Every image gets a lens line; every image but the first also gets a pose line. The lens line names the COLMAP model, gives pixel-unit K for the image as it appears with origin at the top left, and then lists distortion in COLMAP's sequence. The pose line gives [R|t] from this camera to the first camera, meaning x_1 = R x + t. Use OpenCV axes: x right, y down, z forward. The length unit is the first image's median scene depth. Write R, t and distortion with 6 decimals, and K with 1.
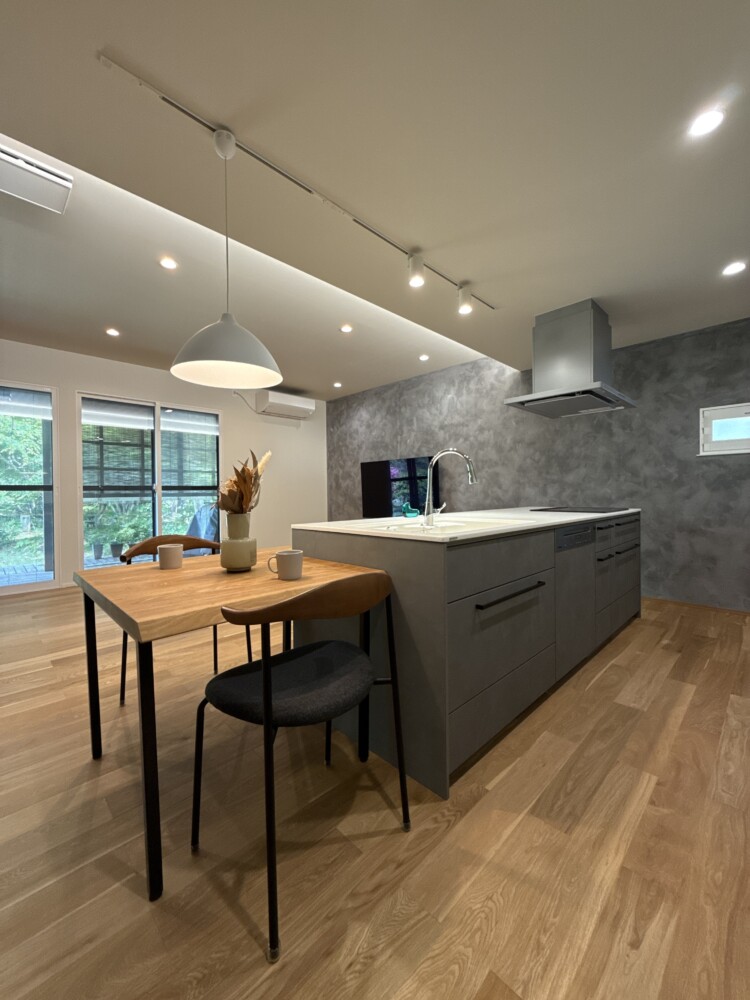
lens RADIAL K [[396.9, 0, 374.9], [0, 396.9, 495.9], [0, 0, 1]] dist [-0.002334, -0.000195]
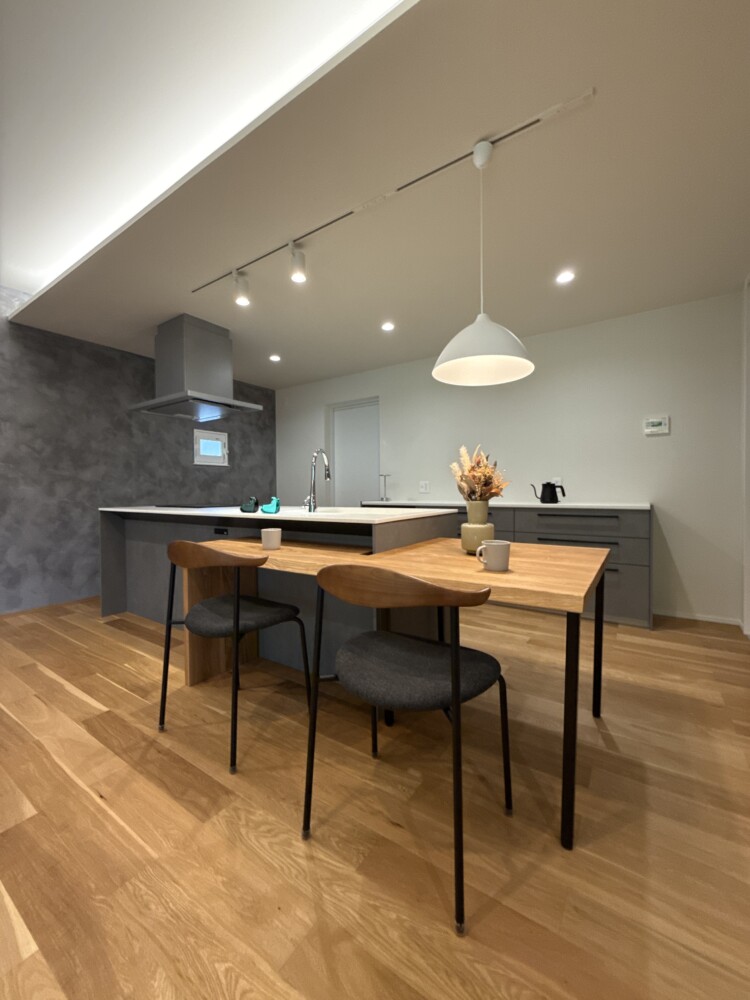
lens RADIAL K [[396.9, 0, 377.6], [0, 396.9, 497.4], [0, 0, 1]] dist [-0.002334, -0.000195]
pose [[-0.205384, -0.002076, 0.978679, -0.426428], [0.021242, 0.999753, 0.006579, 0.010009], [-0.978451, 0.022140, -0.205289, 0.471837]]
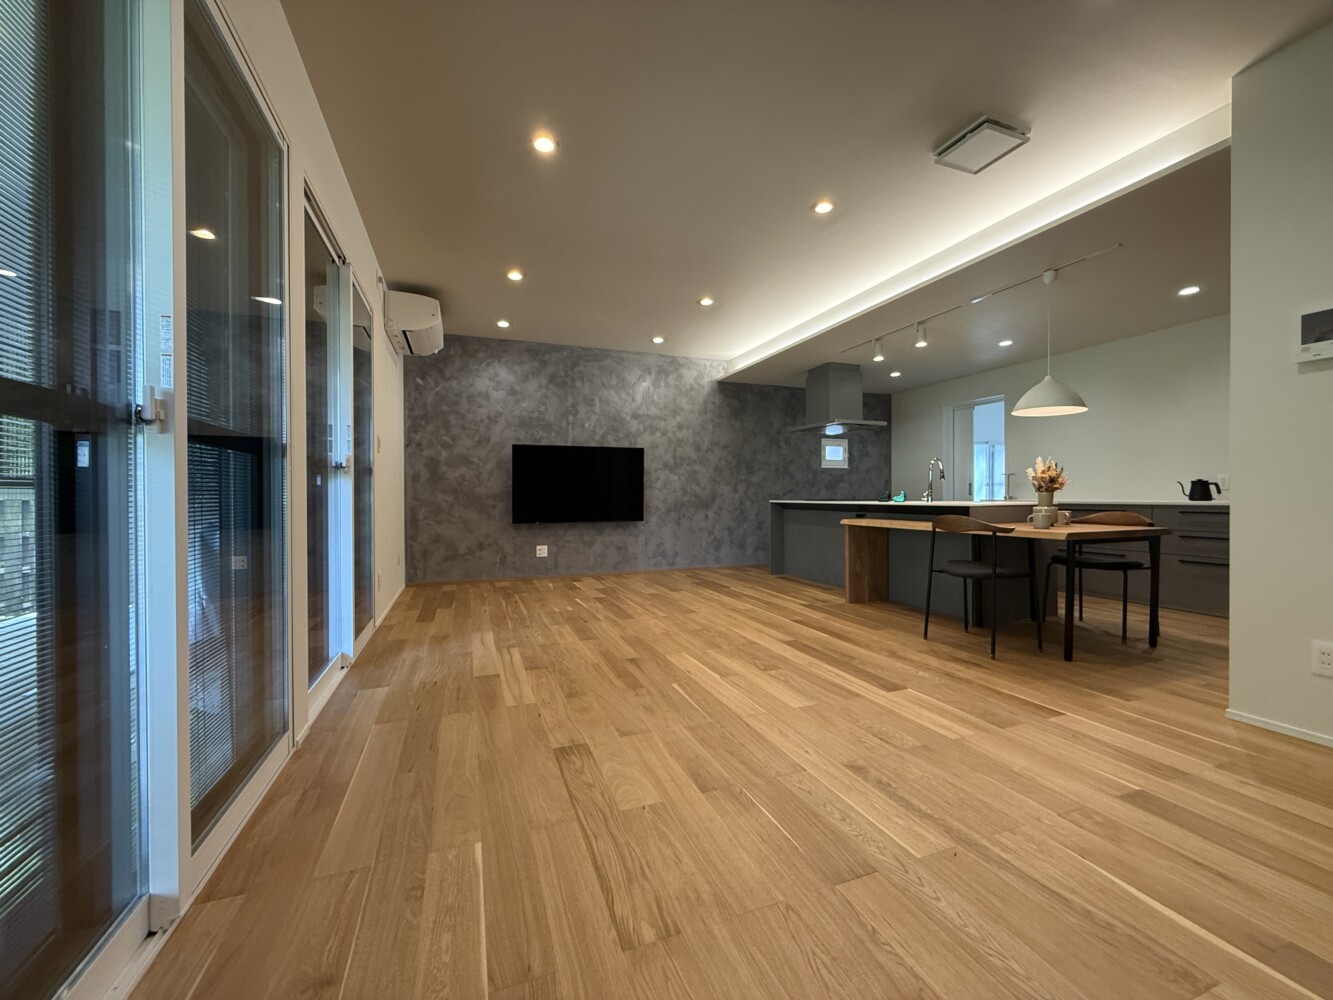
lens RADIAL K [[529.0, 0, 660.8], [0, 529.0, 499.2], [0, 0, 1]] dist [-0.002334, -0.000195]
pose [[0.412649, 0.005664, 0.910873, -0.976496], [0.007941, 0.999920, -0.009815, 0.029186], [-0.910856, 0.011283, 0.412571, 0.497641]]
